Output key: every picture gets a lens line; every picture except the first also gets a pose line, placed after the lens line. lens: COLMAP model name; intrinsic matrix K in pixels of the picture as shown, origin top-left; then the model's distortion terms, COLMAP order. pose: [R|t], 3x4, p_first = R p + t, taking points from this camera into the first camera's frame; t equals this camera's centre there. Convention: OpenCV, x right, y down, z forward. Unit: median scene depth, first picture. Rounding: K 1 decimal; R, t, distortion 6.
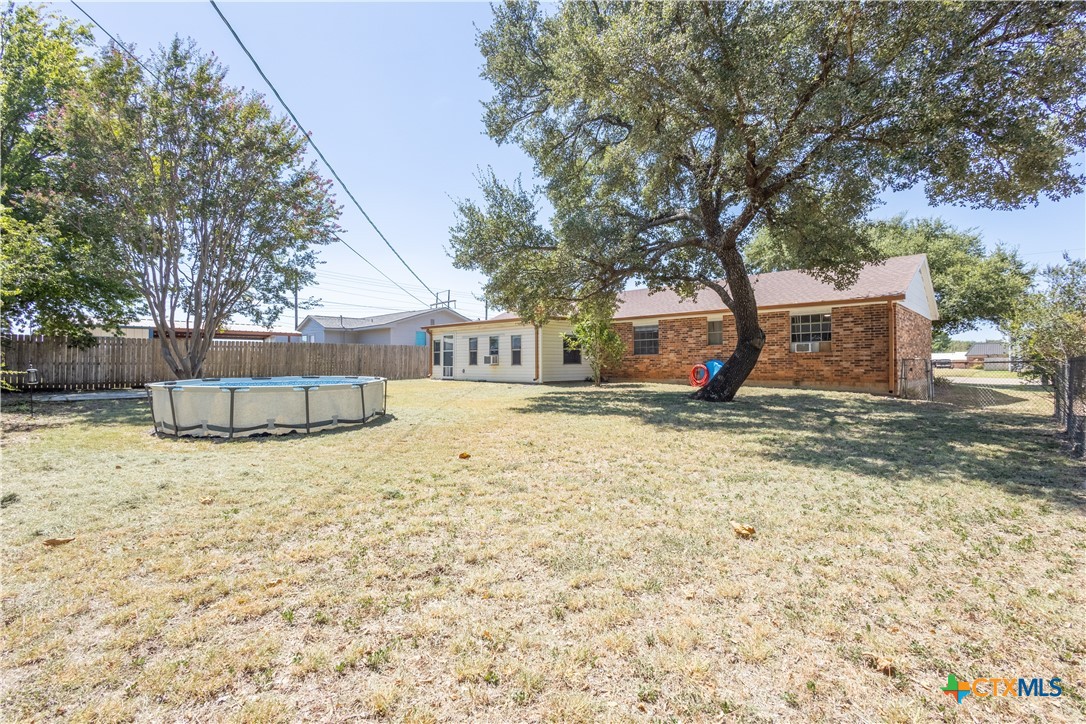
lens RADIAL K [[496.0, 0, 538.8], [0, 496.0, 361.8], [0, 0, 1]] dist [0.001324, -0.001119]
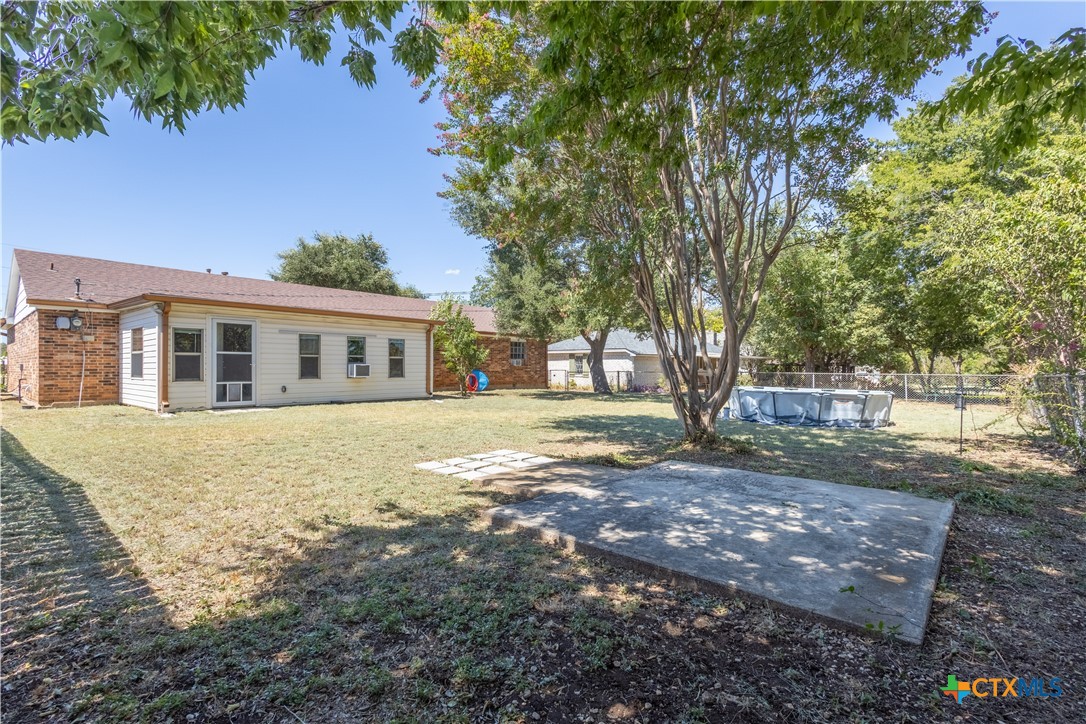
lens RADIAL K [[496.0, 0, 543.3], [0, 496.0, 364.9], [0, 0, 1]] dist [0.001324, -0.001119]
pose [[-0.045414, 0.011732, 0.998899, -0.882230], [0.003210, 0.999928, -0.011598, -0.002443], [-0.998963, 0.002680, -0.045448, 0.845141]]
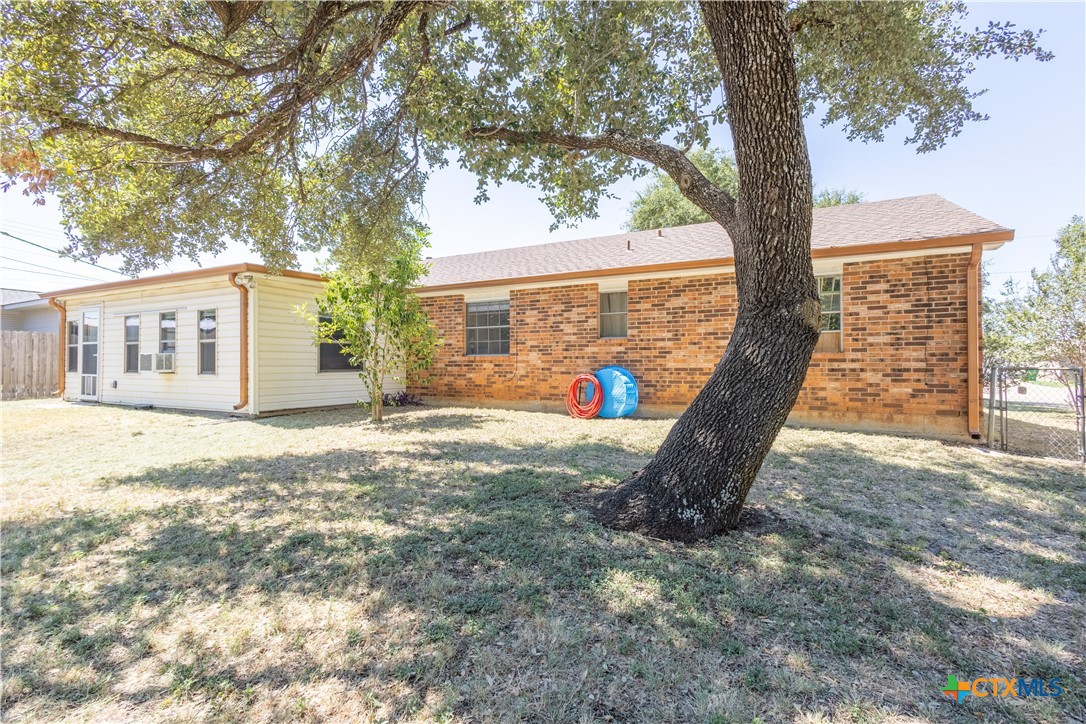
lens RADIAL K [[496.0, 0, 544.5], [0, 496.0, 361.0], [0, 0, 1]] dist [0.001324, -0.001119]
pose [[0.959982, 0.006825, 0.279978, 0.132761], [-0.005873, 0.999974, -0.004239, -0.005792], [-0.280000, 0.002426, 0.959997, 0.494272]]
